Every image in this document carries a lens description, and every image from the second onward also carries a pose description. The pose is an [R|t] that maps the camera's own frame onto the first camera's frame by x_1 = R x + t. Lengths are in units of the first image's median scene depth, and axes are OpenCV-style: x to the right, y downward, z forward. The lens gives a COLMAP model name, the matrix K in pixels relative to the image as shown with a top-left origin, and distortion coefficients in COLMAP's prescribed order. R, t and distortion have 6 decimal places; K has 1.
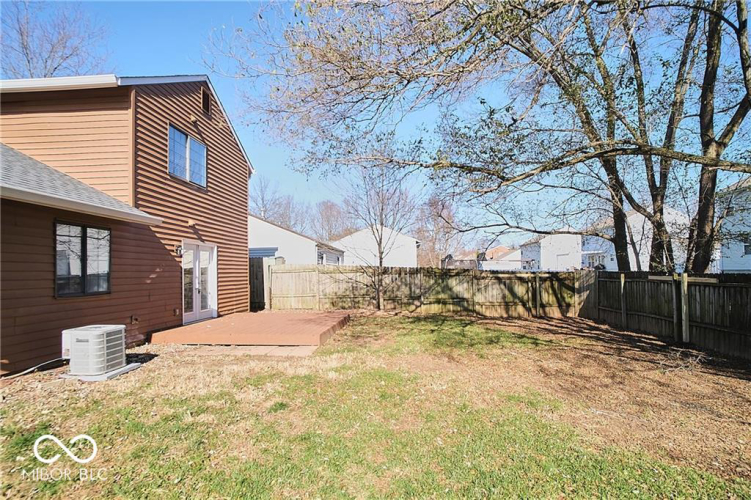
lens RADIAL K [[412.0, 0, 375.3], [0, 412.0, 264.5], [0, 0, 1]] dist [-0.038165, 0.002582]
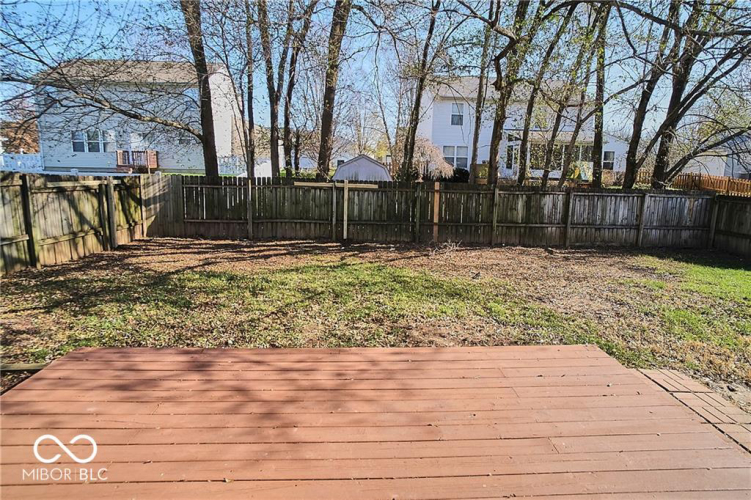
lens RADIAL K [[412.5, 0, 377.9], [0, 412.5, 225.6], [0, 0, 1]] dist [-0.064349, 0.041268]
pose [[-0.123193, -0.134074, 0.983284, -0.400526], [-0.040901, 0.990676, 0.129958, -0.006720], [-0.991539, -0.024208, -0.127528, 0.990553]]
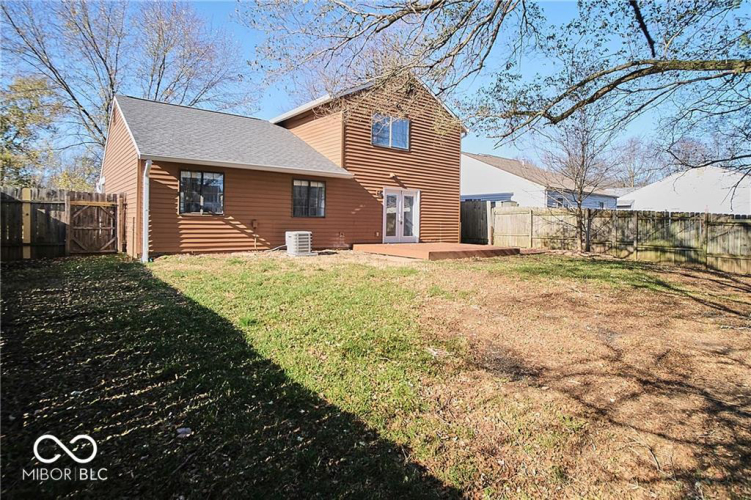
lens RADIAL K [[412.5, 0, 377.9], [0, 412.5, 225.6], [0, 0, 1]] dist [-0.064349, 0.041268]
pose [[0.680175, 0.032459, -0.732331, 0.578675], [-0.013608, 0.999406, 0.031658, 0.031347], [0.732924, -0.011567, 0.680213, -0.046443]]
